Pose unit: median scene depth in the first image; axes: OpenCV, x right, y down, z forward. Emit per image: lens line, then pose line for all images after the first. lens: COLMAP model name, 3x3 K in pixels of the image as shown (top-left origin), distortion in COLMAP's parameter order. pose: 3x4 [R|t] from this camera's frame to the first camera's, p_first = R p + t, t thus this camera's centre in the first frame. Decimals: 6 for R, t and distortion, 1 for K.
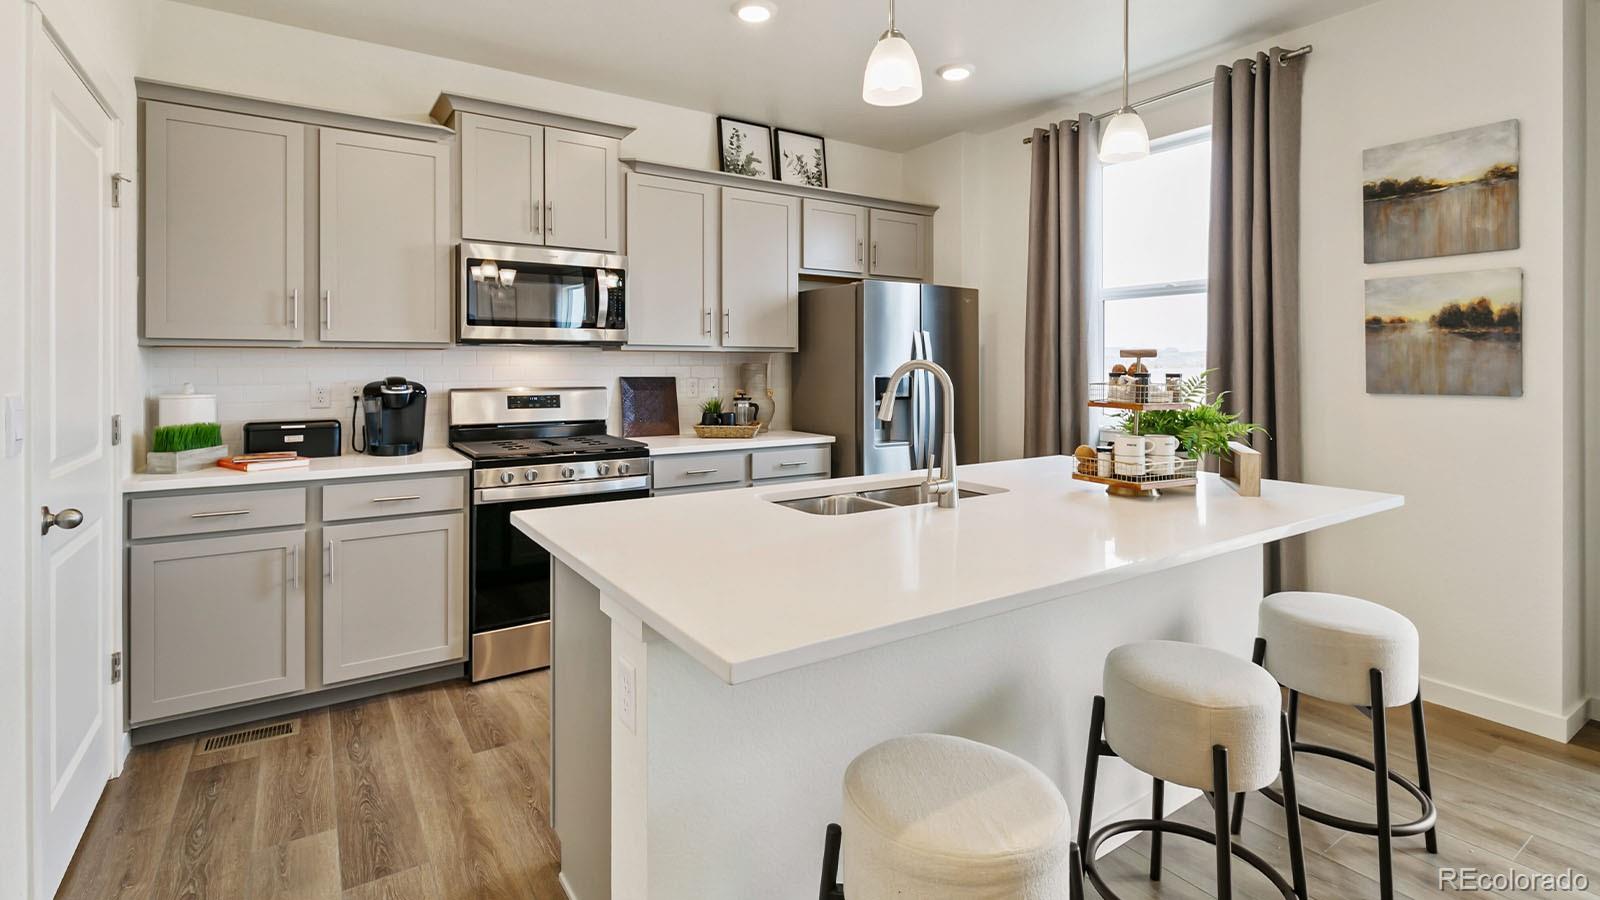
lens RADIAL K [[734.7, 0, 791.1], [0, 734.7, 367.8], [0, 0, 1]] dist [-0.000728, -0.000579]
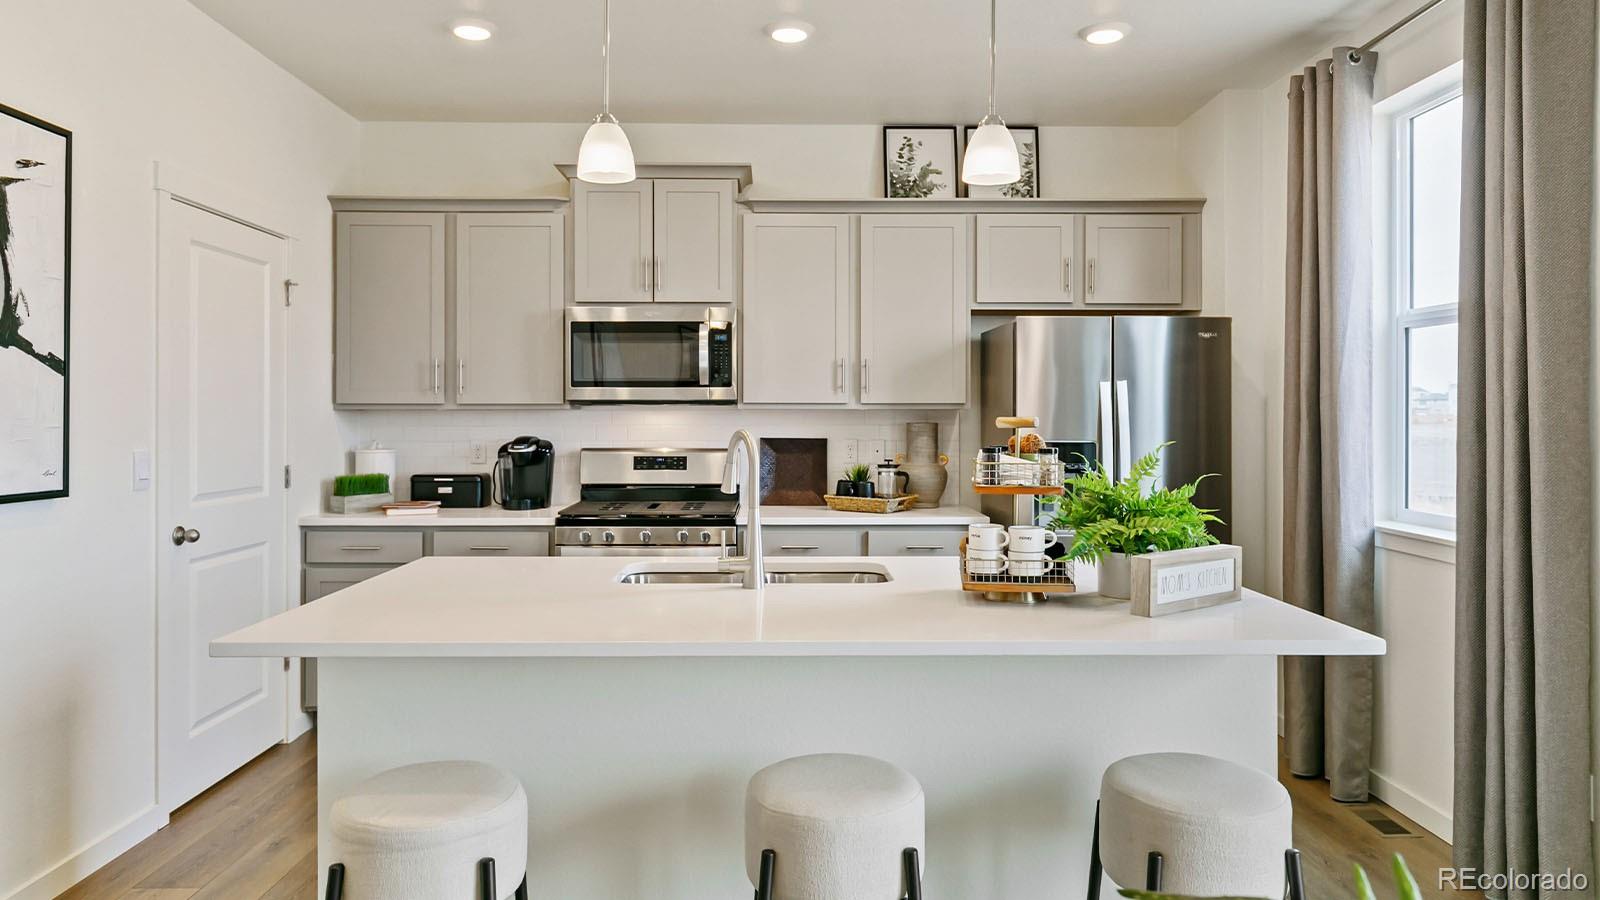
lens RADIAL K [[1021.7, 0, 805.6], [0, 1021.7, 409.4], [0, 0, 1]] dist [0.007098, 0.000584]
pose [[0.847065, -0.001341, -0.531488, 0.596444], [-0.002640, 0.999974, -0.006730, -0.017677], [0.531483, 0.007103, 0.847039, -0.037487]]
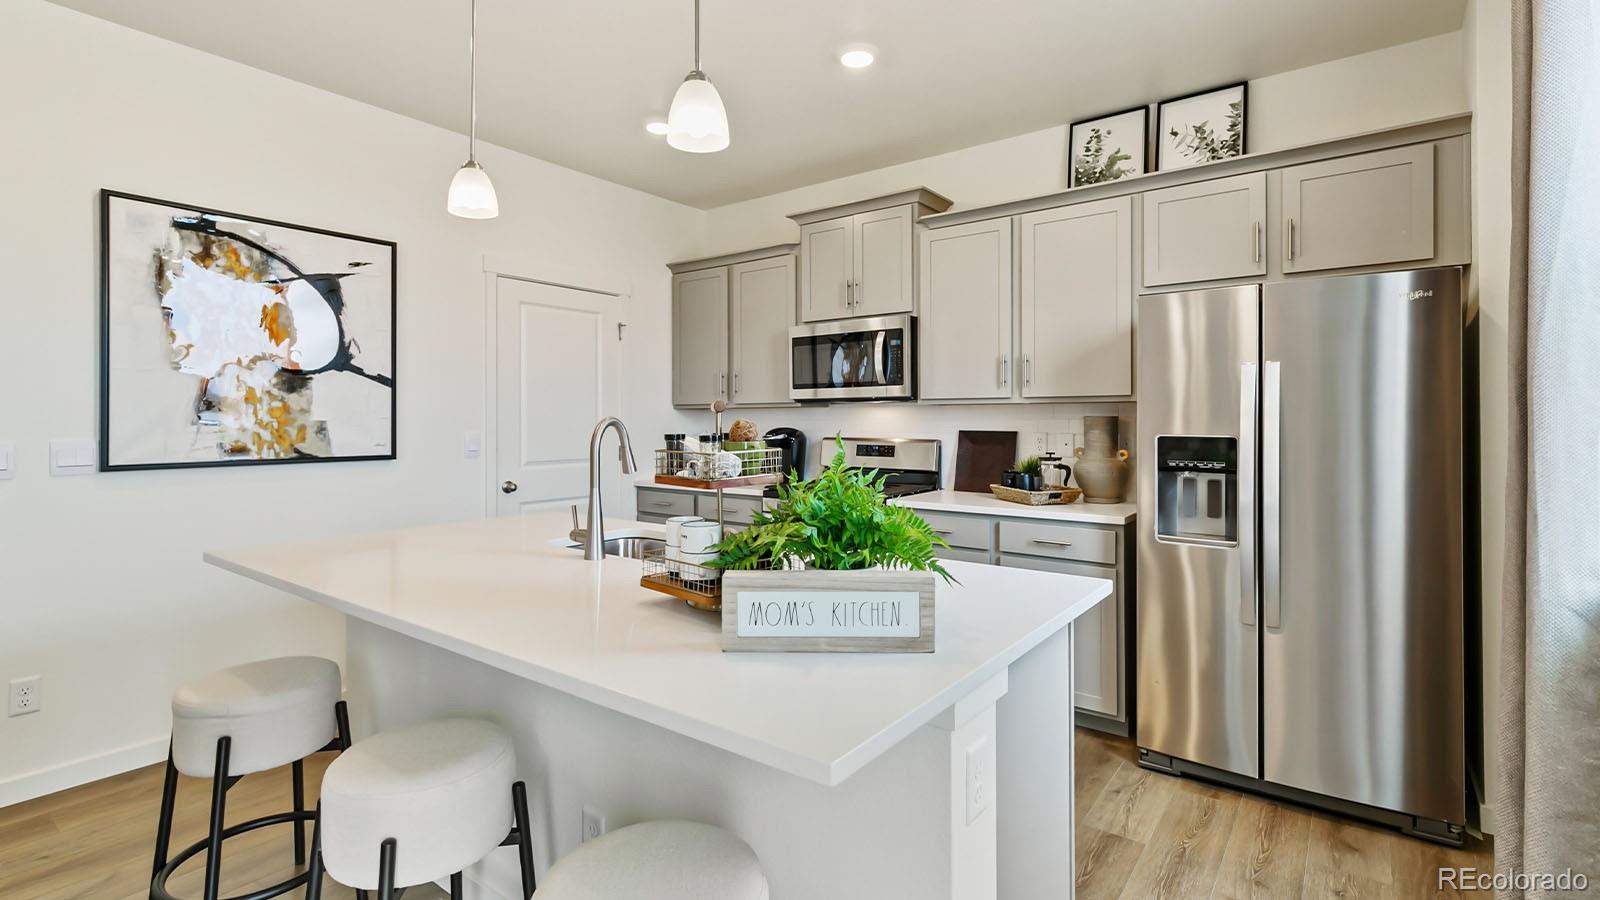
lens RADIAL K [[736.6, 0, 806.5], [0, 736.6, 419.3], [0, 0, 1]] dist [0.000386, -0.000090]
pose [[0.341594, 0.001202, -0.939847, 0.800667], [0.000690, 0.999999, 0.001530, -0.005857], [0.939847, -0.001171, 0.341593, 0.572507]]
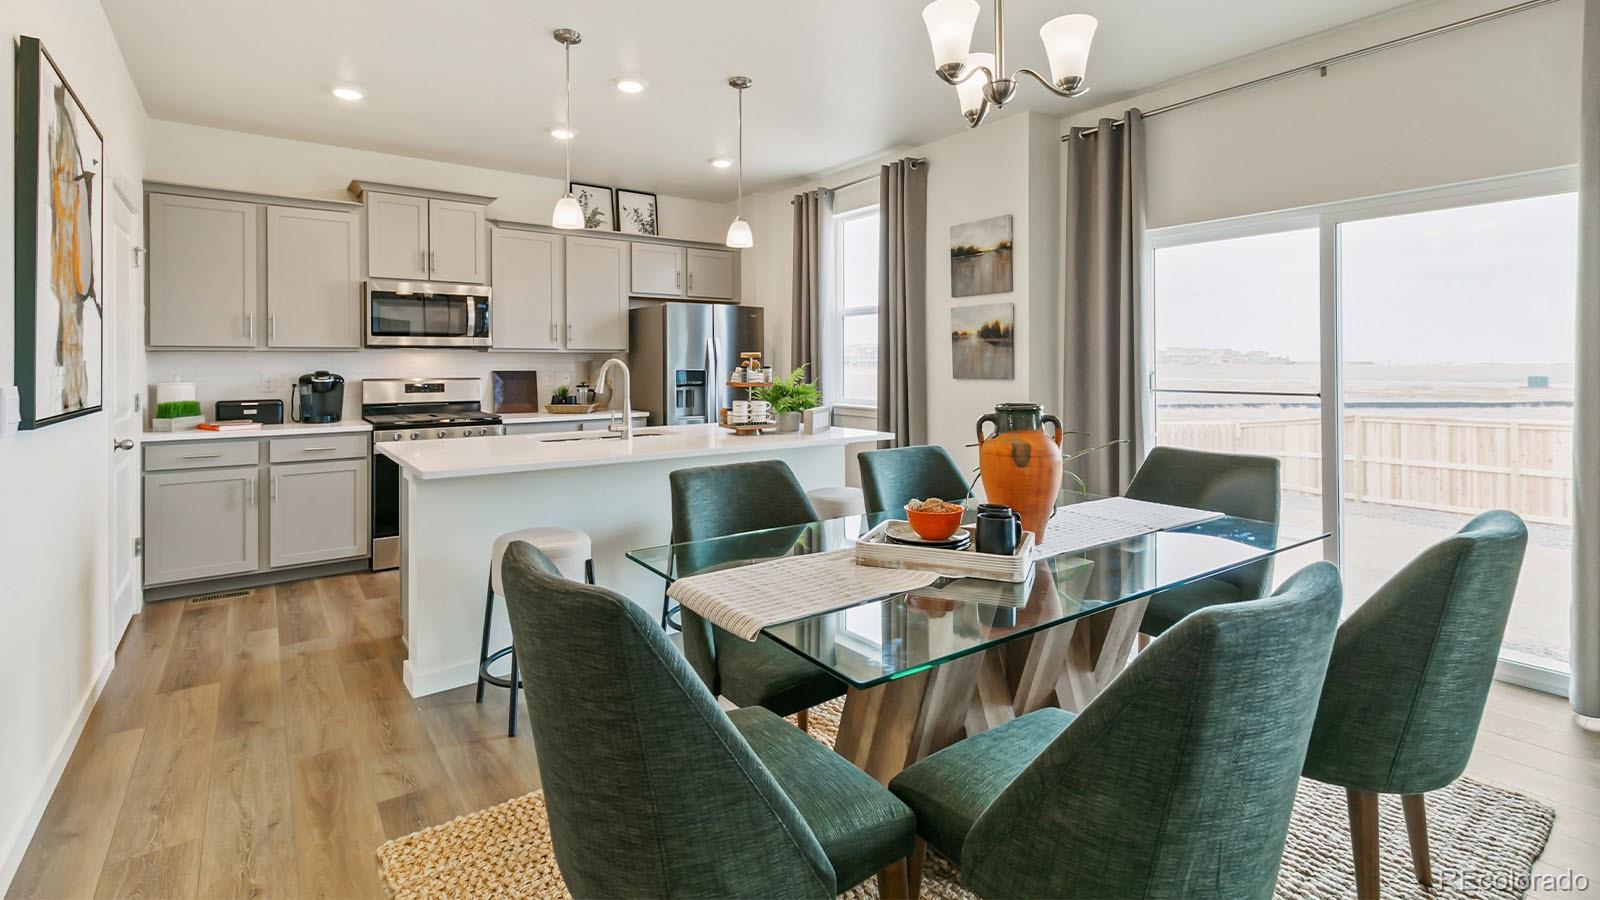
lens RADIAL K [[716.4, 0, 798.0], [0, 716.4, 365.8], [0, 0, 1]] dist [0.002404, -0.000060]
pose [[0.998117, -0.002821, 0.061280, 0.331753], [0.002760, 0.999996, 0.001082, 0.003790], [-0.061283, -0.000911, 0.998120, -0.502500]]
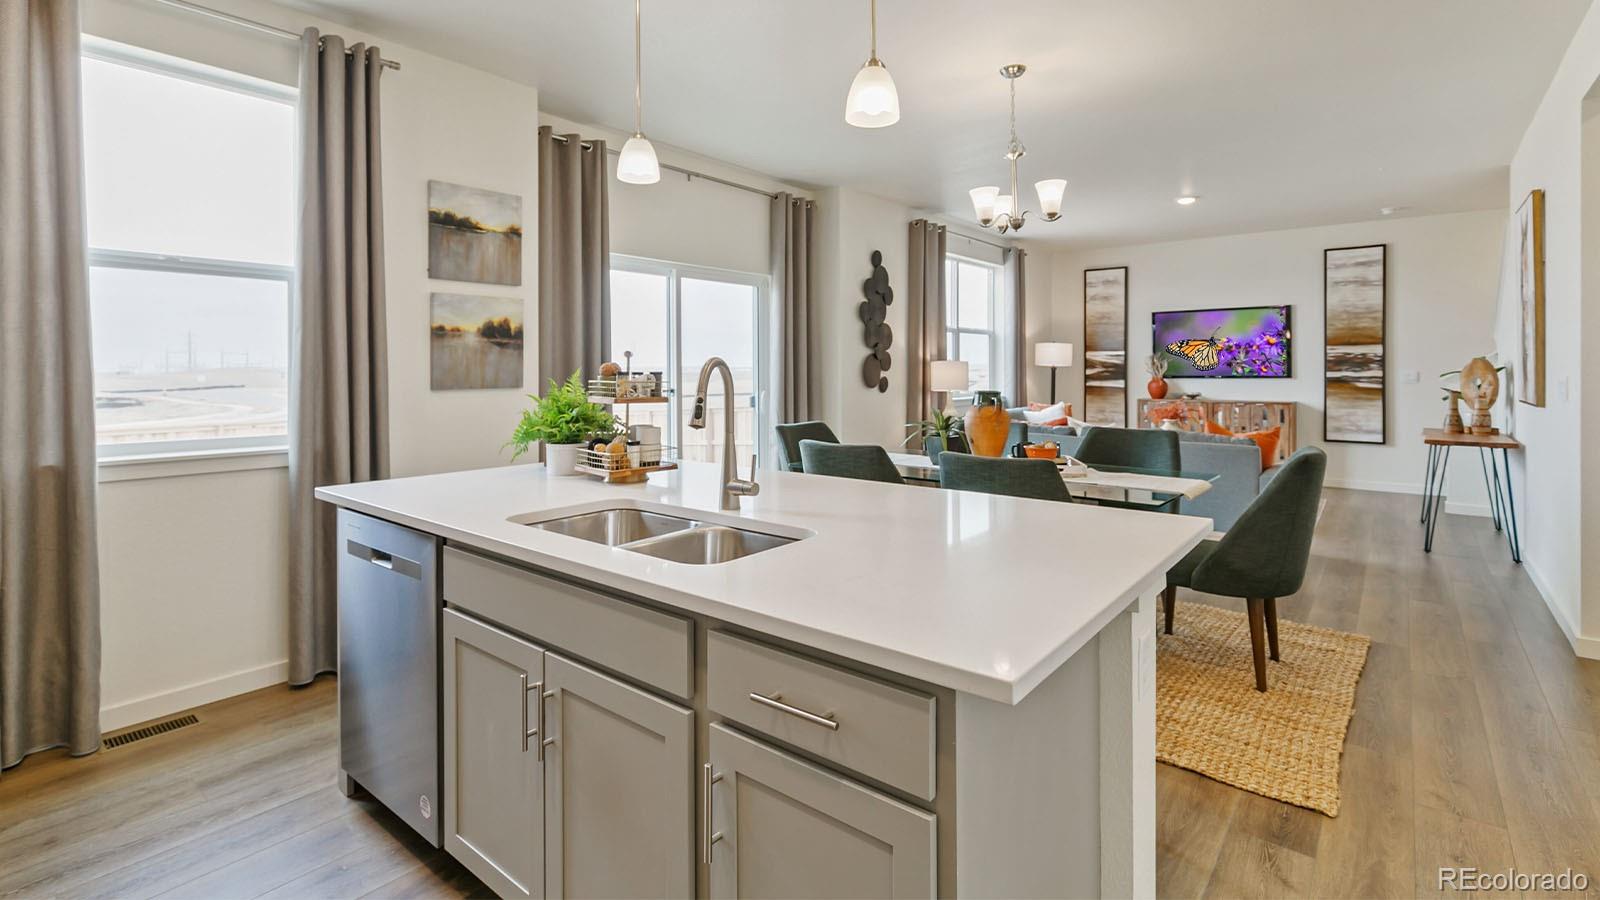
lens RADIAL K [[734.7, 0, 791.1], [0, 734.7, 367.8], [0, 0, 1]] dist [-0.000728, -0.000579]
pose [[-0.288943, 0.003909, 0.957338, -0.459188], [0.006551, 0.999976, -0.002106, 0.004891], [-0.957324, 0.005663, -0.288961, 0.748222]]
